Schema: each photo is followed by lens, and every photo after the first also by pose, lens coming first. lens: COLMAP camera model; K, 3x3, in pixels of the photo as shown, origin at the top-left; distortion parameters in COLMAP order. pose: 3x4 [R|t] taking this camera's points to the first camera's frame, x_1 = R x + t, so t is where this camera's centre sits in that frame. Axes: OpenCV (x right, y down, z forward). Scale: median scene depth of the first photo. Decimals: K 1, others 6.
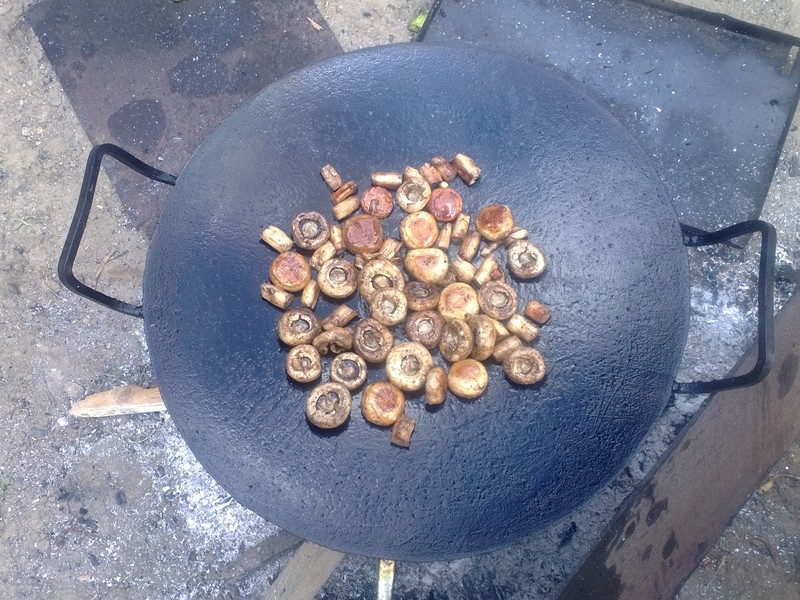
lens RADIAL K [[709.1, 0, 414.9], [0, 709.1, 294.7], [0, 0, 1]] dist [0.069537, -0.107593]
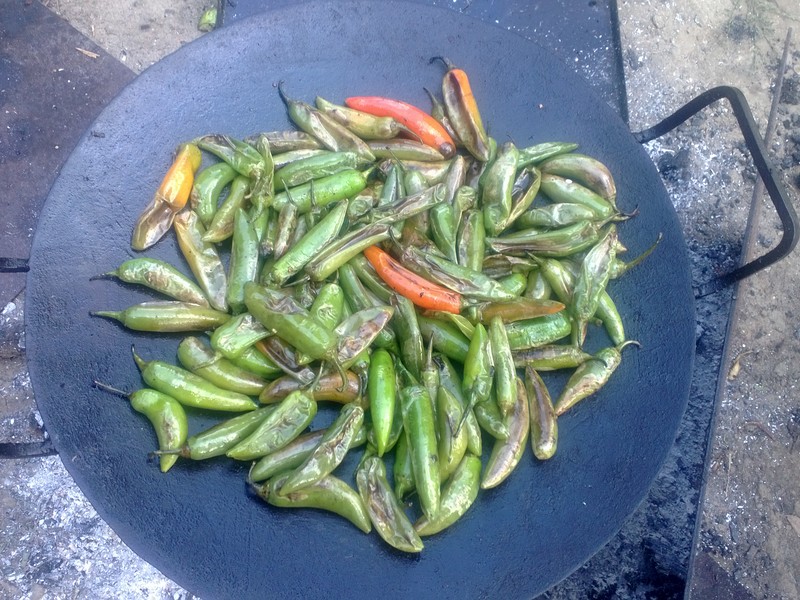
lens RADIAL K [[709.1, 0, 380.5], [0, 709.1, 295.1], [0, 0, 1]] dist [0.069537, -0.107593]
pose [[0.912229, -0.338988, 0.230055, -0.133505], [0.343869, 0.938809, 0.019811, -0.013821], [-0.222693, 0.061037, 0.972976, 0.144444]]
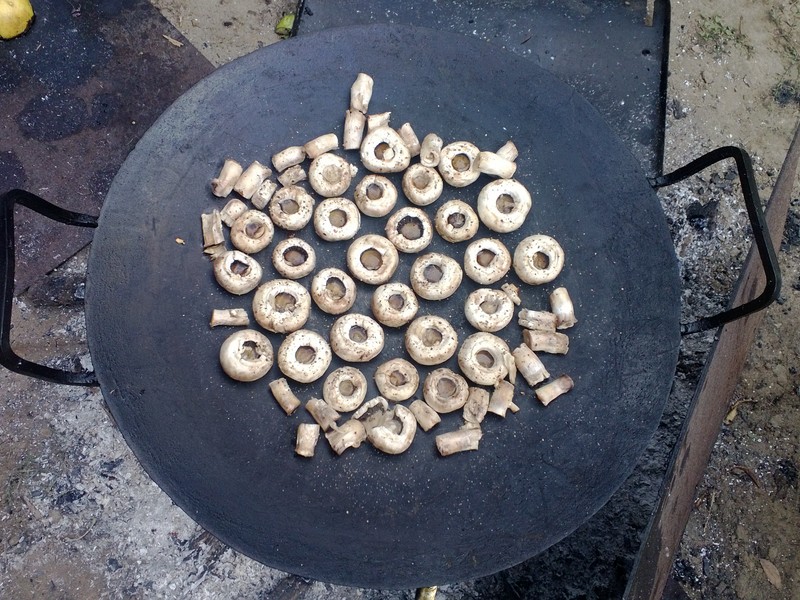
lens RADIAL K [[709.1, 0, 389.7], [0, 709.1, 296.4], [0, 0, 1]] dist [0.069537, -0.107593]
pose [[0.960743, -0.204706, 0.187263, -0.128536], [0.209439, 0.977805, -0.005635, 0.004603], [-0.181954, 0.044634, 0.982294, 0.072621]]
